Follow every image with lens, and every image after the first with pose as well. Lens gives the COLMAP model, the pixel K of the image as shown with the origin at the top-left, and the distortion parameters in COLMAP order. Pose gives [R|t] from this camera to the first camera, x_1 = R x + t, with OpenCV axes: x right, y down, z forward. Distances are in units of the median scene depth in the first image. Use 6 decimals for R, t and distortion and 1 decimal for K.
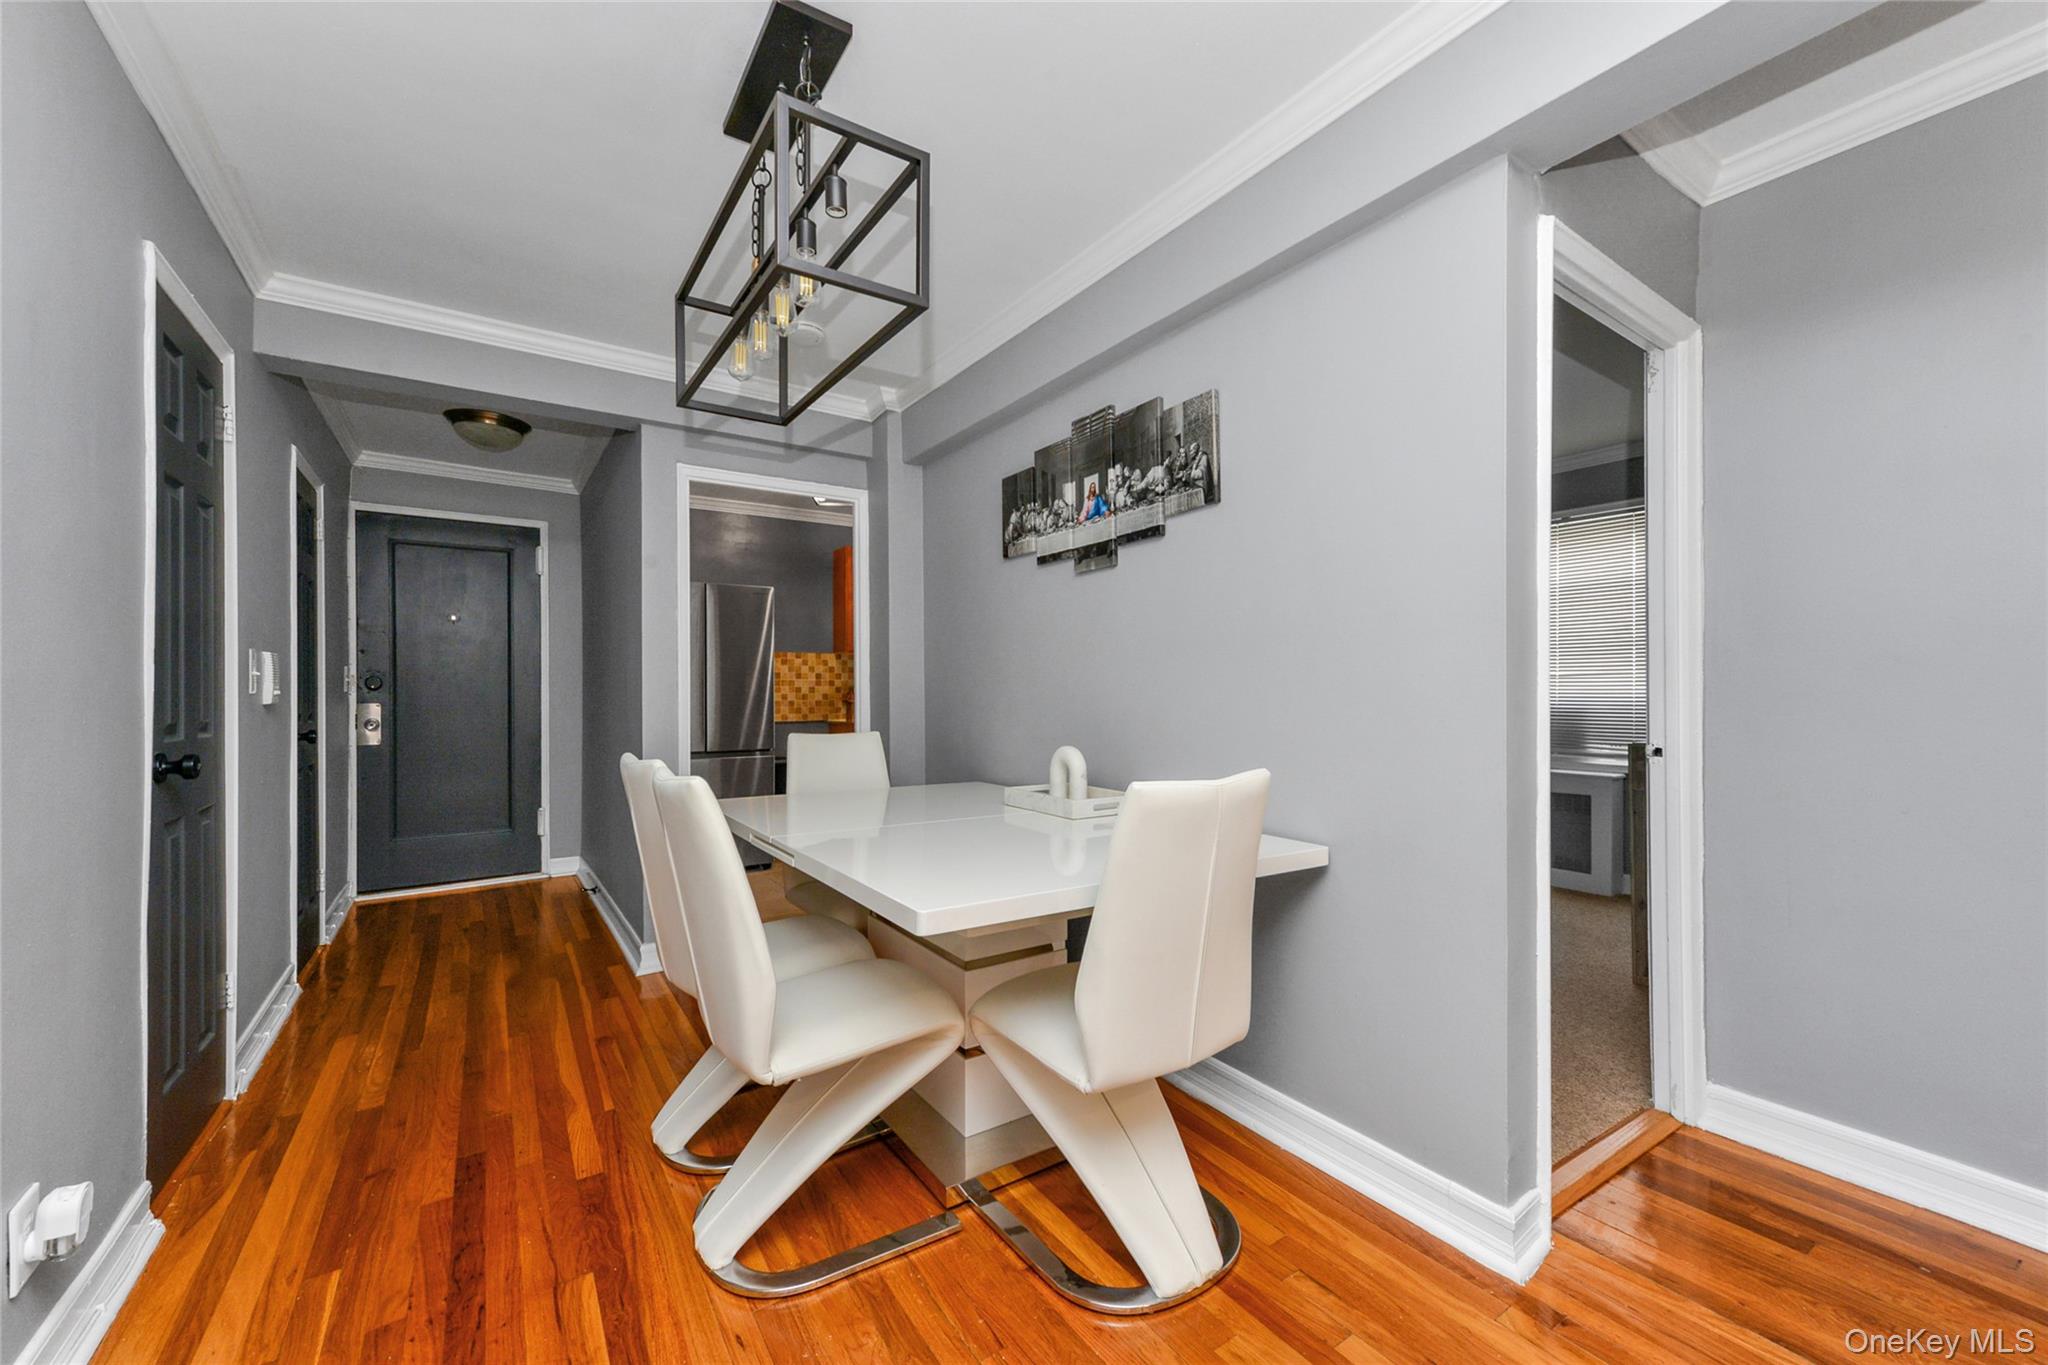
lens RADIAL K [[810.1, 0, 1023.1], [0, 810.1, 686.2], [0, 0, 1]] dist [0.014682, 0.000560]
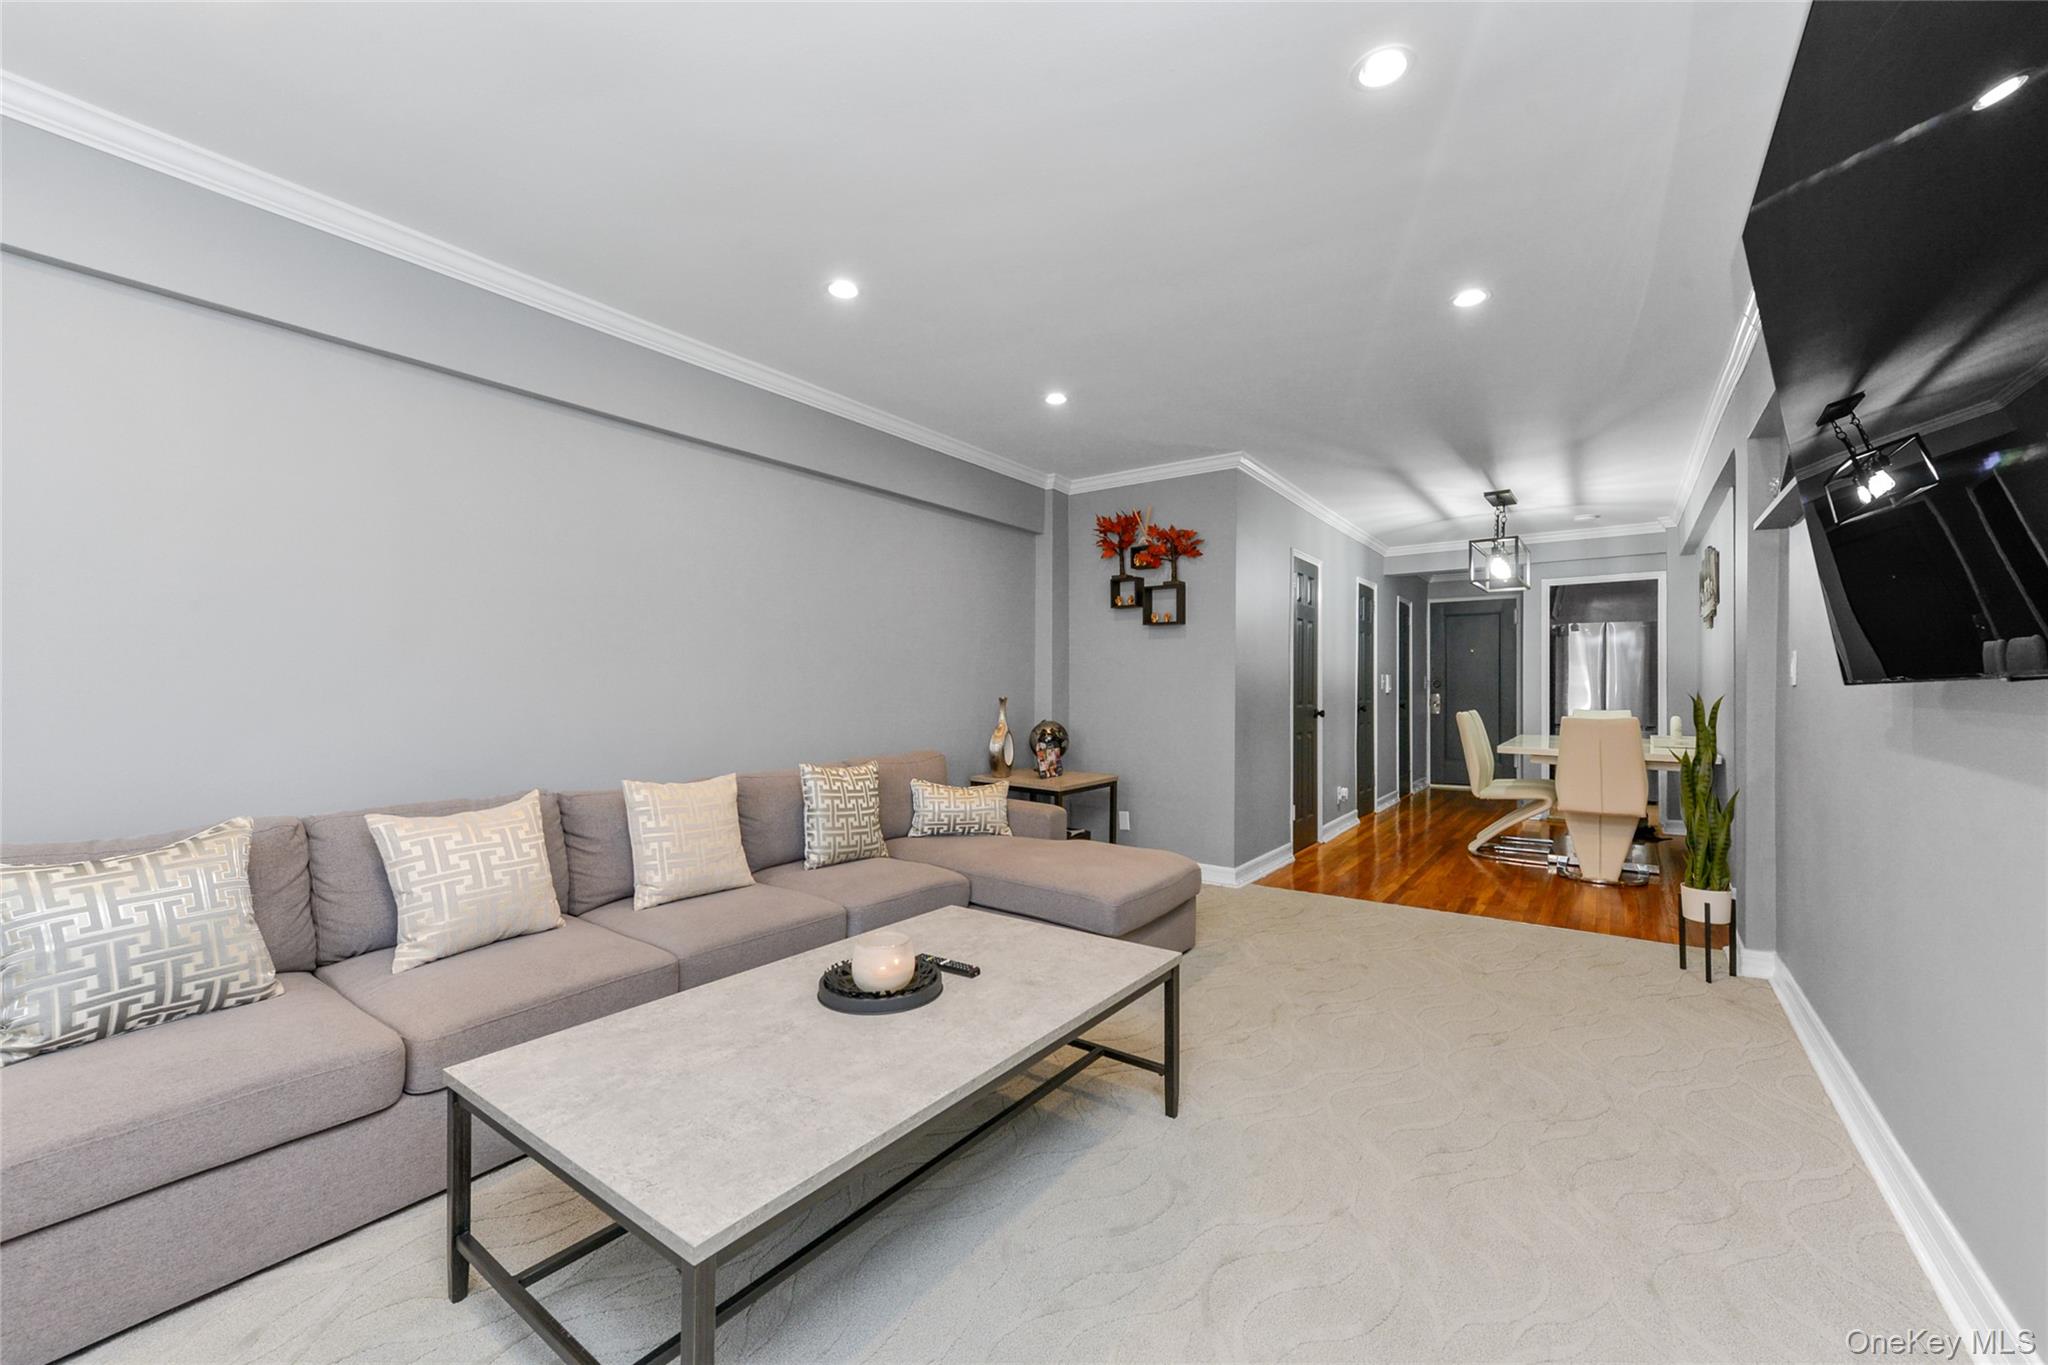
lens RADIAL K [[810.1, 0, 1009.7], [0, 810.1, 686.7], [0, 0, 1]] dist [0.014682, 0.000560]
pose [[0.337098, -0.003220, -0.941464, 0.882262], [0.007132, 0.999974, -0.000866, -0.004728], [0.941443, -0.006422, 0.337112, -0.810007]]
